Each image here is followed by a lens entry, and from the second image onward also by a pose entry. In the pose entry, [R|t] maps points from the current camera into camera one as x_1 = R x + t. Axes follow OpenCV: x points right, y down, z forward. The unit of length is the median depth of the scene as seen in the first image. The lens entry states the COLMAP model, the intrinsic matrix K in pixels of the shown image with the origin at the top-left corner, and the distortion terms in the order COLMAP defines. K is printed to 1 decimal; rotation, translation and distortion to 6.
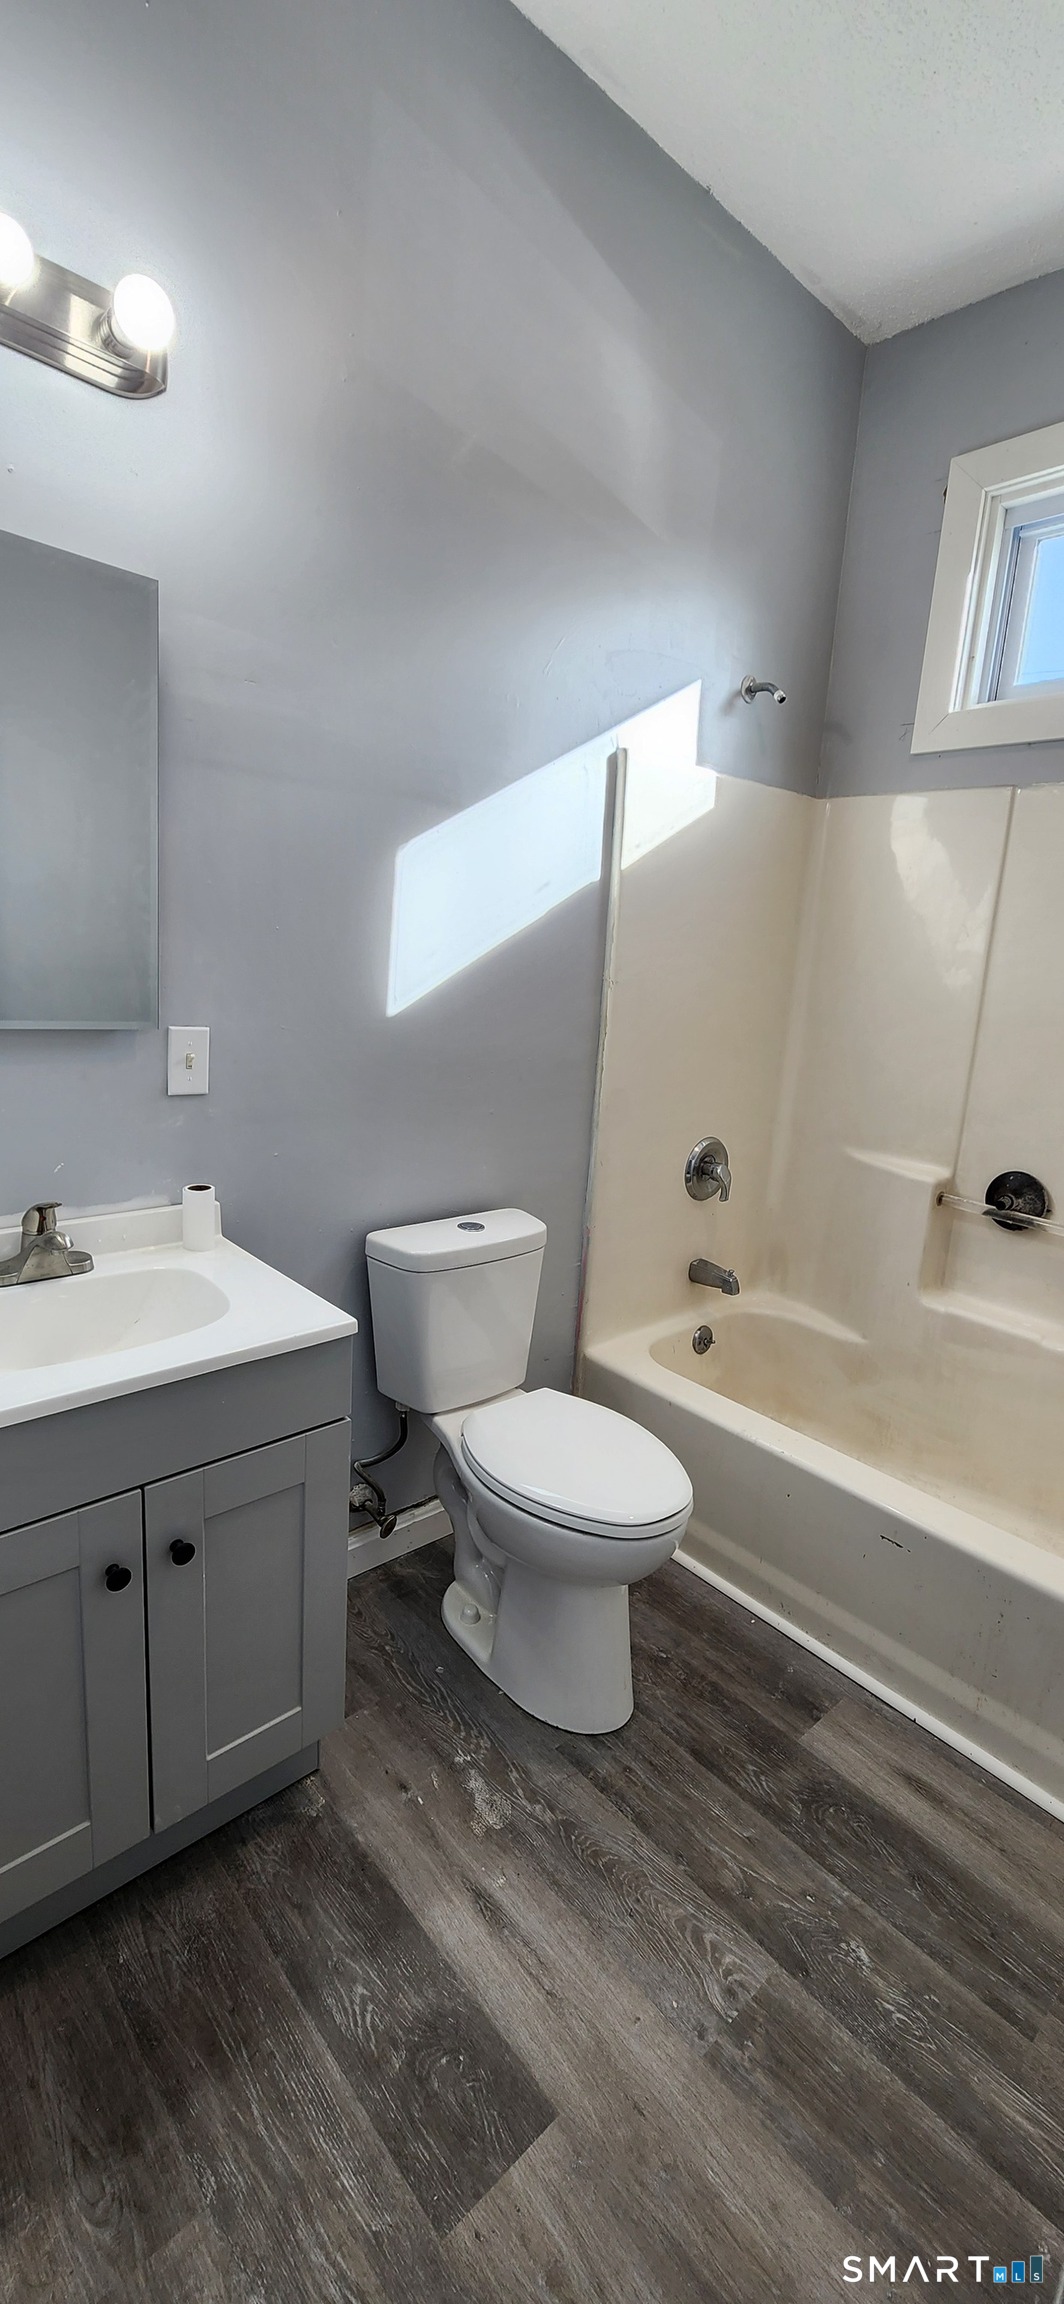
lens RADIAL K [[943.4, 0, 529.1], [0, 943.4, 1151.1], [0, 0, 1]] dist [-0.001653, -0.002303]
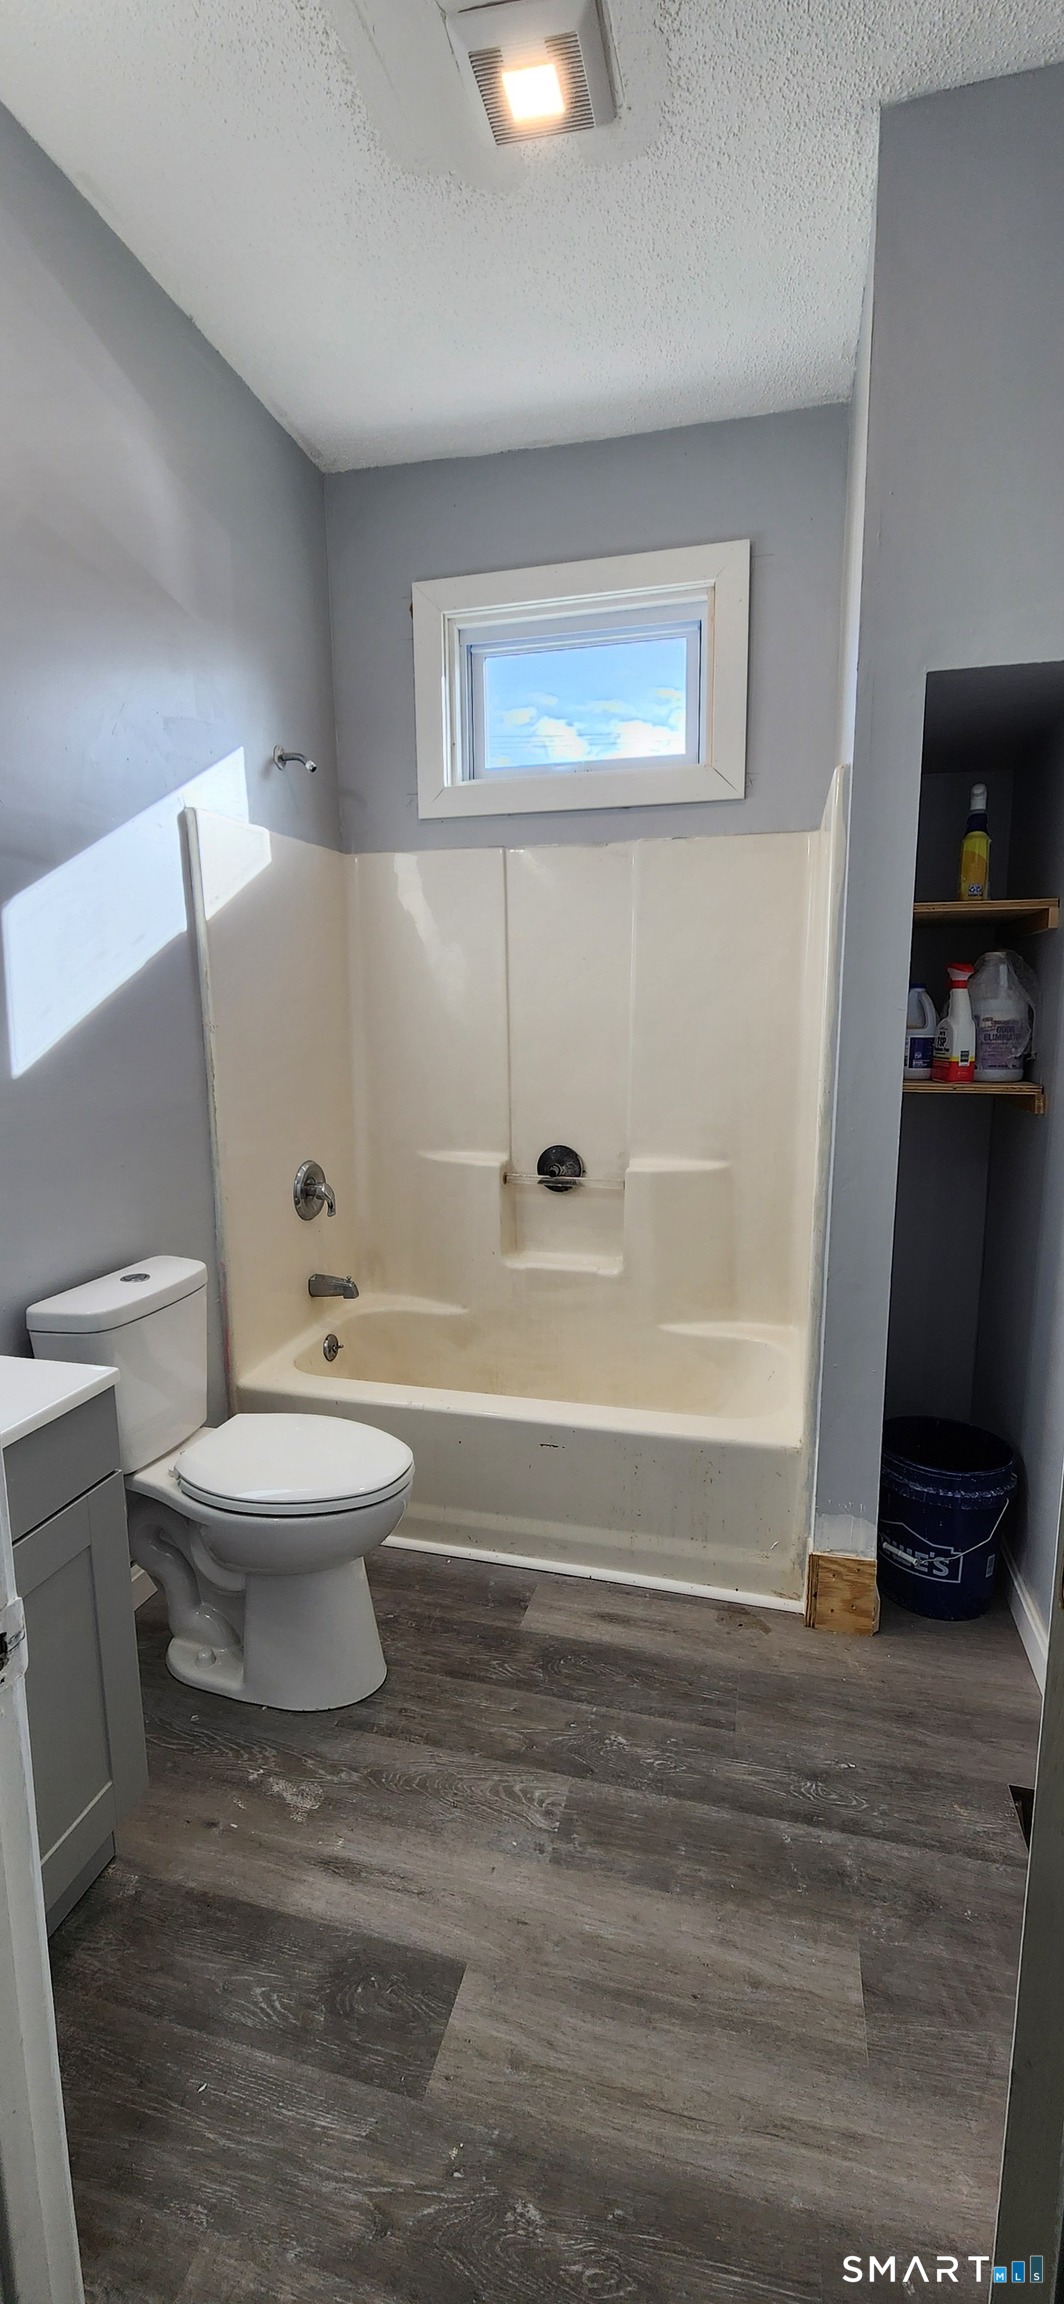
lens RADIAL K [[943.4, 0, 539.5], [0, 943.4, 1149.9], [0, 0, 1]] dist [-0.001653, -0.002303]
pose [[0.834209, -0.155173, 0.529166, -0.221146], [0.176759, 0.984204, 0.009955, 0.013185], [-0.522351, 0.085231, 0.848460, -0.085792]]
